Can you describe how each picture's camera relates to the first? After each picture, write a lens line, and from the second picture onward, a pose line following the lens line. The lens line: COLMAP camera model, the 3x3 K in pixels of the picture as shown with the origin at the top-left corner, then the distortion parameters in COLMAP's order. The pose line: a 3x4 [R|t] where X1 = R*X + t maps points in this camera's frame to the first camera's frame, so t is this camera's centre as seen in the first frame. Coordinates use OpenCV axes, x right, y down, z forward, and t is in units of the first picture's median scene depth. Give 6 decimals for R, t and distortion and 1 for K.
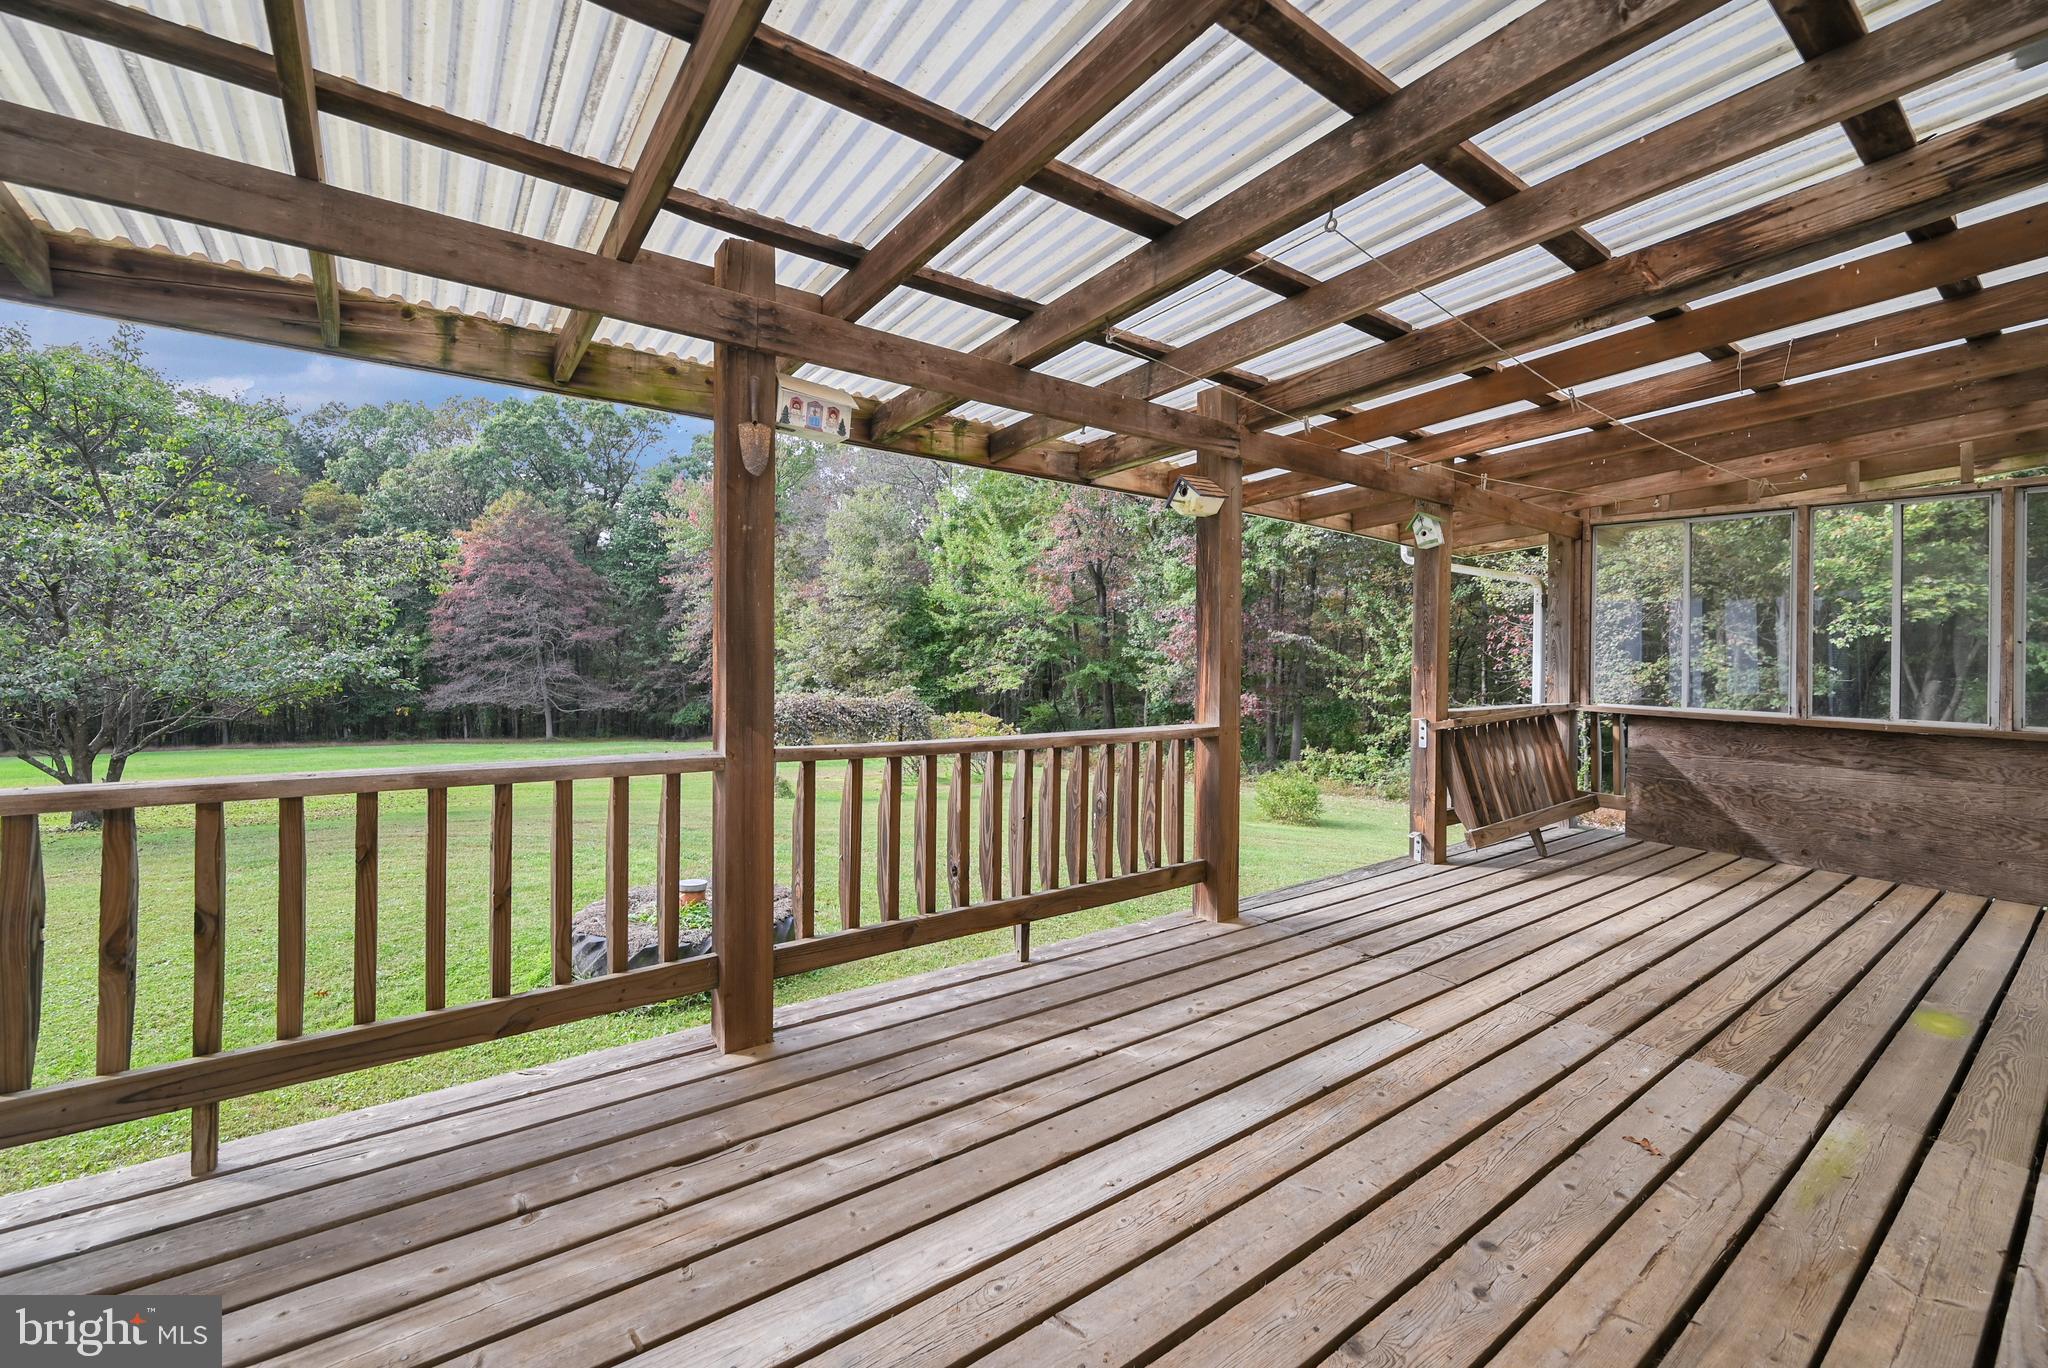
lens RADIAL K [[838.0, 0, 1032.3], [0, 838.0, 669.7], [0, 0, 1]] dist [0.000670, 0.000424]
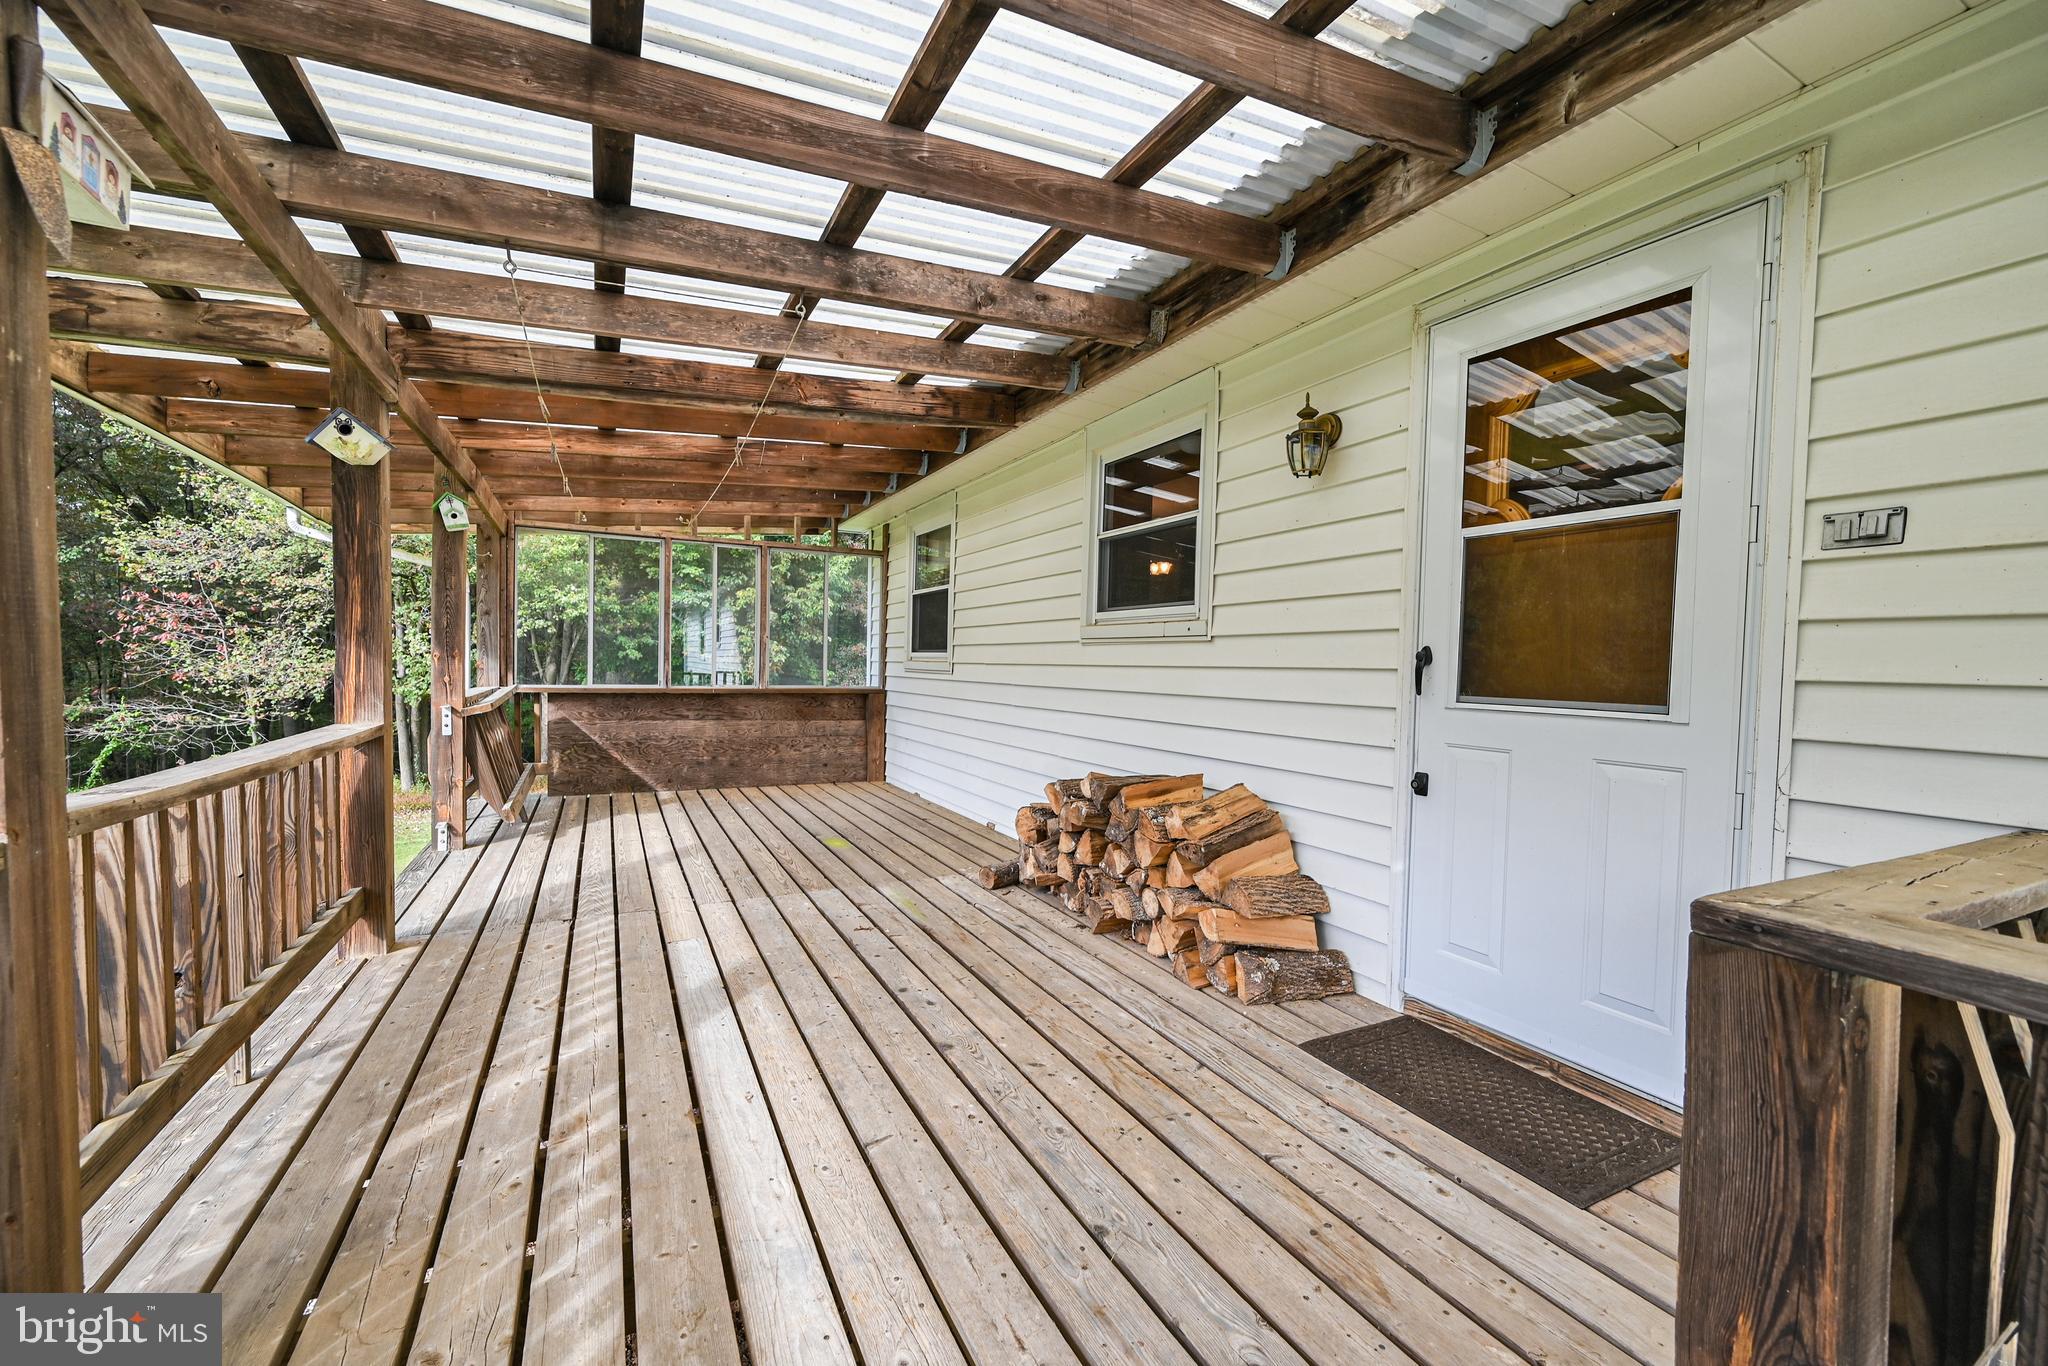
lens RADIAL K [[811.9, 0, 1019.6], [0, 811.9, 731.8], [0, 0, 1]] dist [0.000837, 0.000219]
pose [[0.164838, -0.098160, 0.981424, -0.511888], [0.008033, 0.995136, 0.098182, 0.001131], [-0.986288, -0.008301, 0.164825, 0.255970]]
